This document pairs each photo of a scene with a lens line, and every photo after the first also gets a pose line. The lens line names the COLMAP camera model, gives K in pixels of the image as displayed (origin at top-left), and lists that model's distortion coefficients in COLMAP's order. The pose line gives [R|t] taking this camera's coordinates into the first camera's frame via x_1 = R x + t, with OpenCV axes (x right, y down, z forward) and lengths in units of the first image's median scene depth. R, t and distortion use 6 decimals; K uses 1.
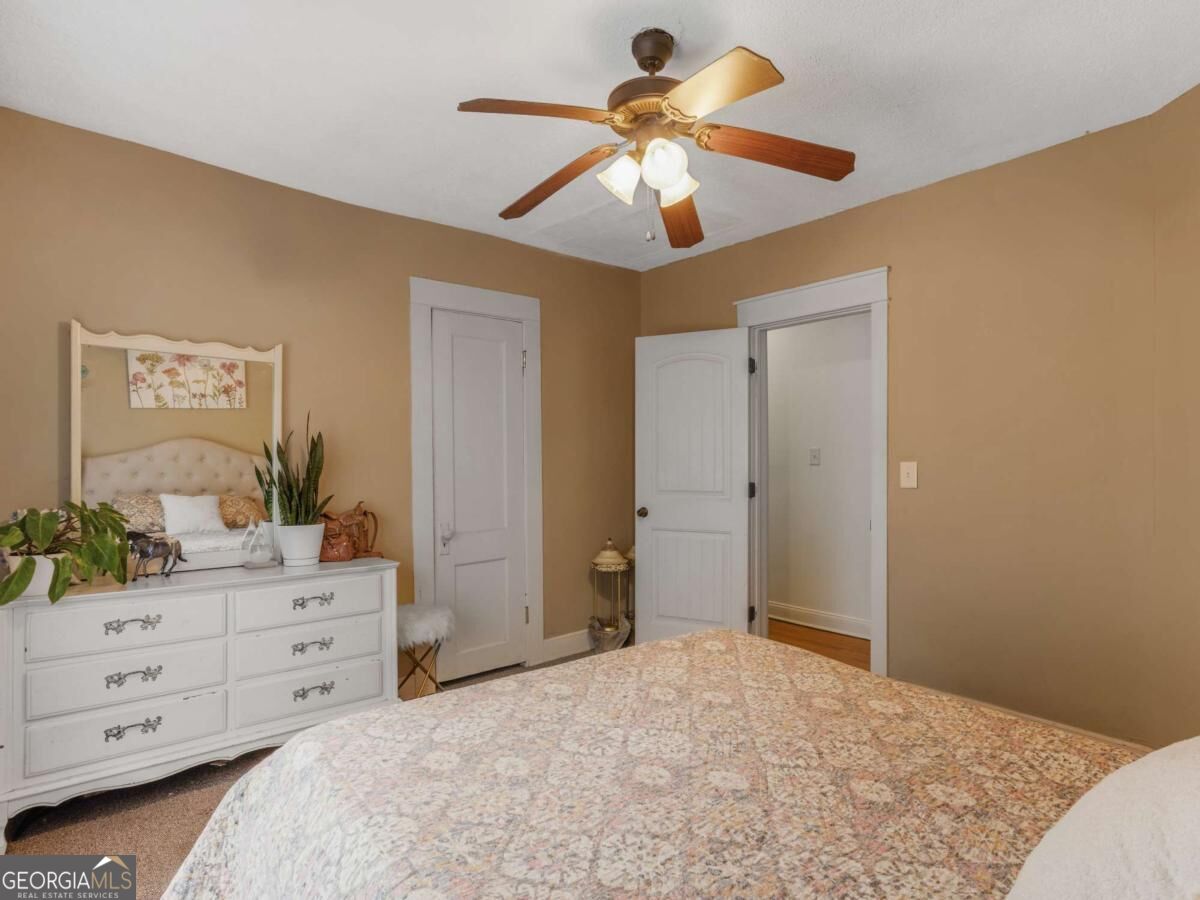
lens RADIAL K [[640.4, 0, 562.1], [0, 640.4, 450.1], [0, 0, 1]] dist [0.000996, 0.000607]
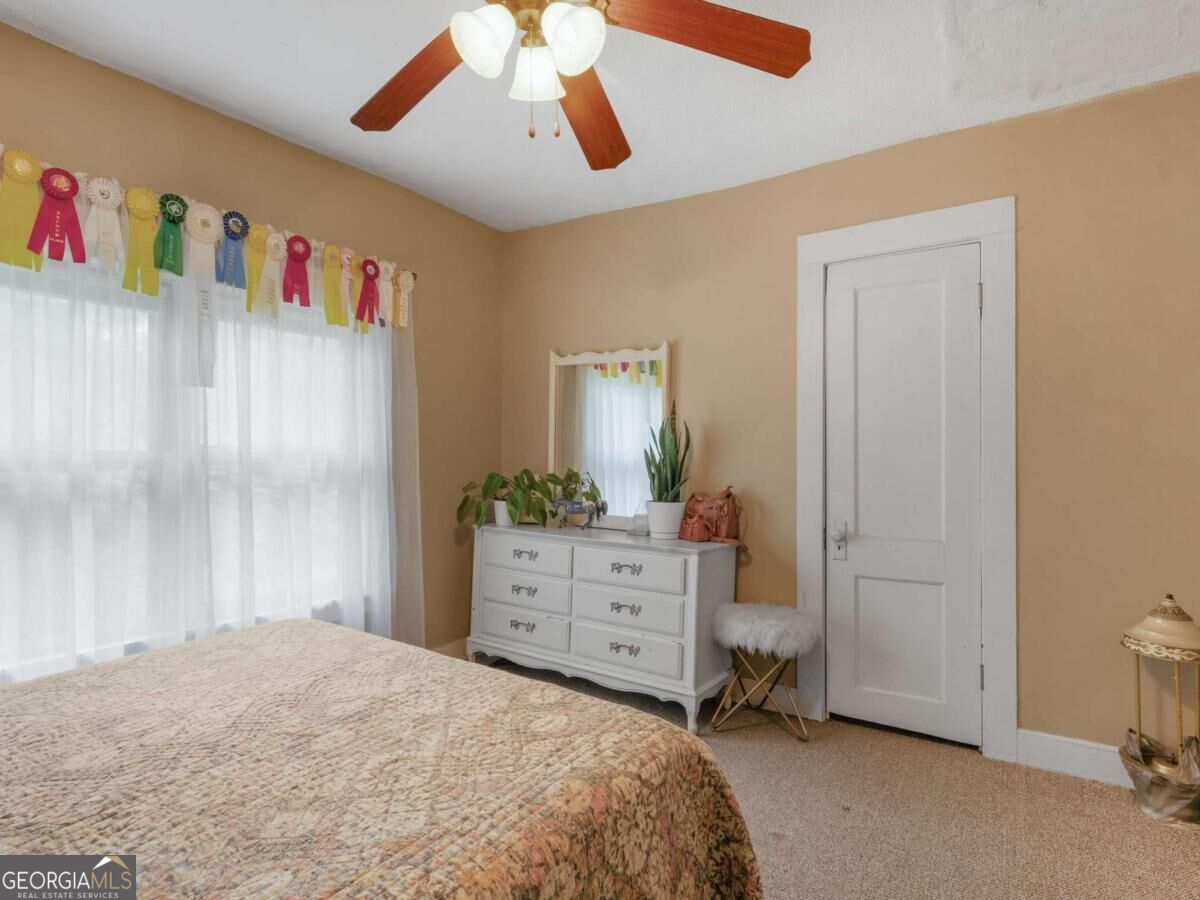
lens RADIAL K [[592.9, 0, 584.4], [0, 592.9, 444.2], [0, 0, 1]] dist [0.003596, 0.001244]
pose [[0.341294, -0.002729, -0.939953, 0.555823], [0.002332, 0.999995, -0.002057, 0.020555], [0.939954, -0.001490, 0.341299, 0.573757]]
